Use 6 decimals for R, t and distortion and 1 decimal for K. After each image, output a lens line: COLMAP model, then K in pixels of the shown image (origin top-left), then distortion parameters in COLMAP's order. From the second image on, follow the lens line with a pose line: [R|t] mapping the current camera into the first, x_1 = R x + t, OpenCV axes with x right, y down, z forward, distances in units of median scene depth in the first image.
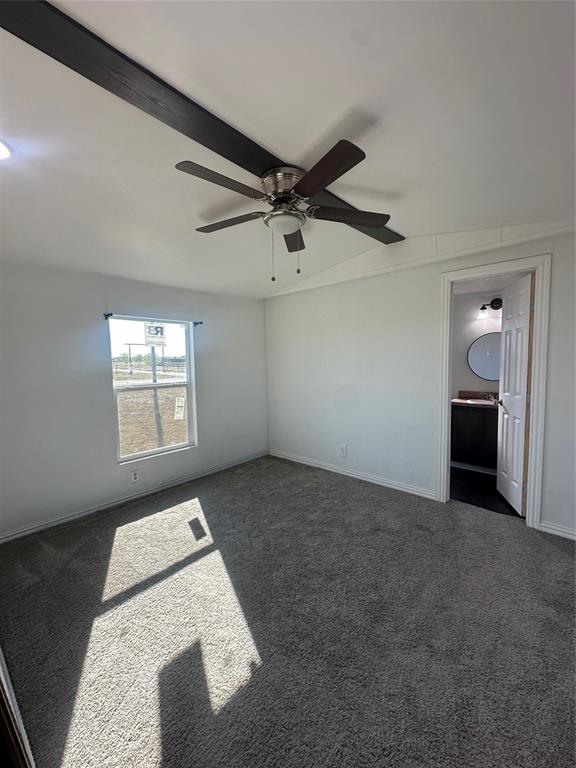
lens RADIAL K [[306.4, 0, 290.1], [0, 306.4, 382.0], [0, 0, 1]] dist [-0.004241, 0.000588]
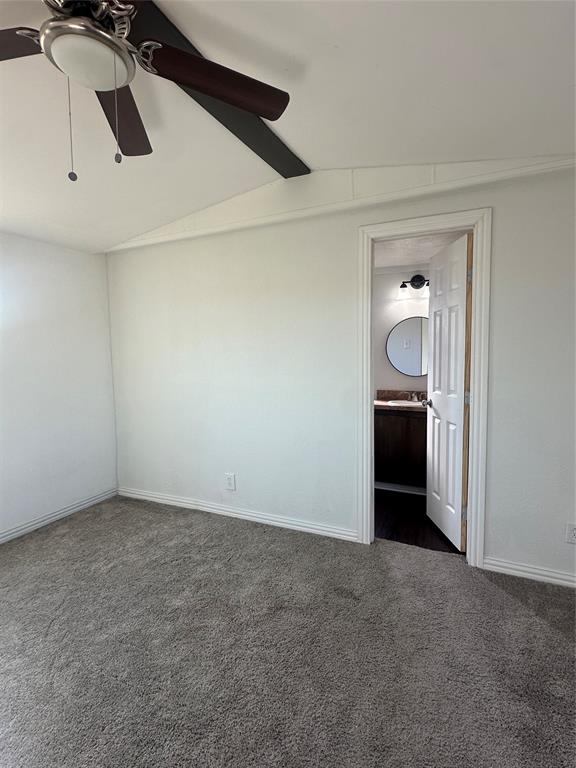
lens RADIAL K [[378.8, 0, 285.6], [0, 378.8, 383.2], [0, 0, 1]] dist [0.002655, -0.000394]
pose [[0.957162, -0.017280, 0.289036, 0.061216], [0.017630, 0.999844, 0.001395, 0.007471], [-0.289015, 0.003760, 0.957317, 0.188200]]
